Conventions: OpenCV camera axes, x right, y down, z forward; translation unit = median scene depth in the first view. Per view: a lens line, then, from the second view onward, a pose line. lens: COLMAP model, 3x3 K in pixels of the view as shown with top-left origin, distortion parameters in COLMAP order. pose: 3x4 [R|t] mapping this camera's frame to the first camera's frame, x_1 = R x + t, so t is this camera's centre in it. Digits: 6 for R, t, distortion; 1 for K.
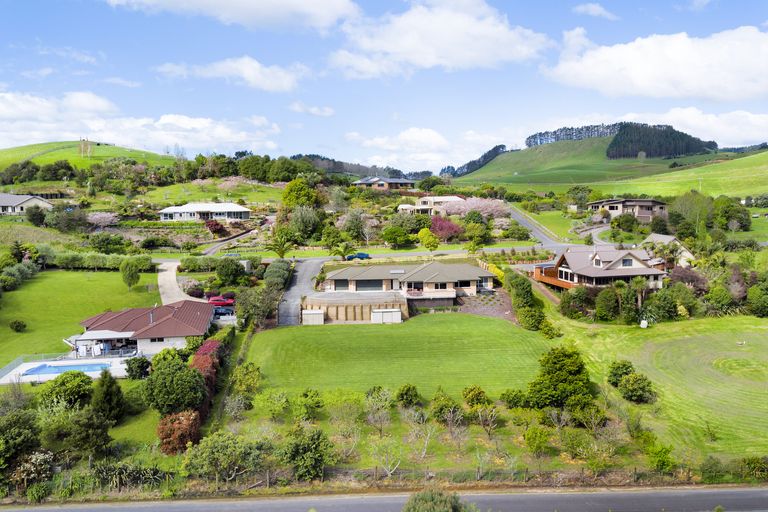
lens RADIAL K [[681.0, 0, 384.0], [0, 681.0, 256.0], [0, 0, 1]] dist [0.003105, 0.002984]
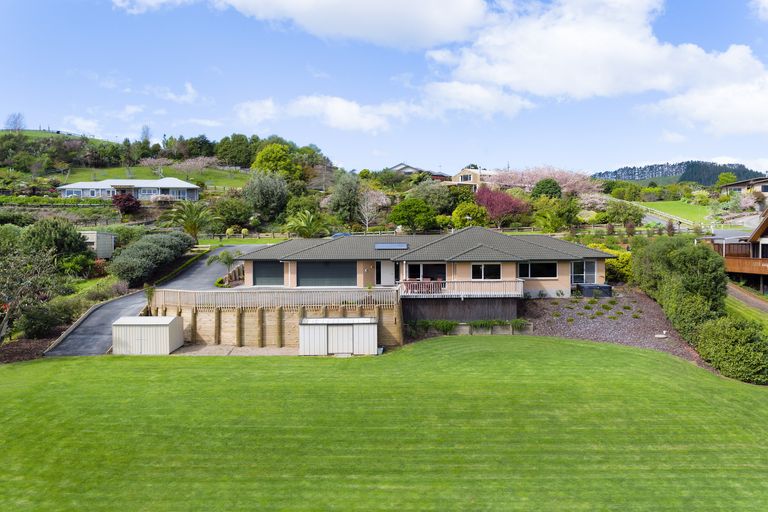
lens RADIAL K [[681.0, 0, 384.0], [0, 681.0, 256.0], [0, 0, 1]] dist [0.003105, 0.002984]
pose [[0.996959, 0.009227, -0.077386, 0.050877], [-0.014502, 0.997588, -0.067882, 0.061683], [0.076573, 0.068798, 0.994688, 0.556509]]
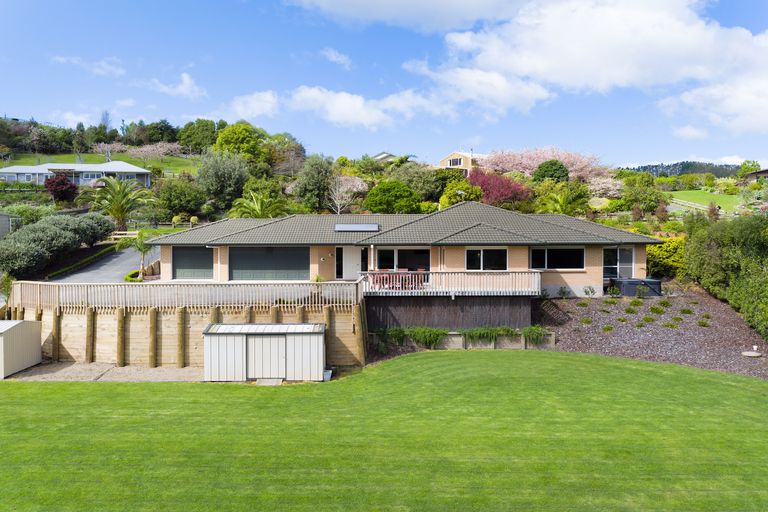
lens RADIAL K [[693.5, 0, 362.5], [0, 693.5, 256.0], [0, 0, 1]] dist [0.001626, 0.001945]
pose [[0.996019, 0.013248, -0.088147, 0.053819], [-0.019612, 0.997232, -0.071718, 0.063107], [0.086953, 0.073161, 0.993522, 0.668858]]
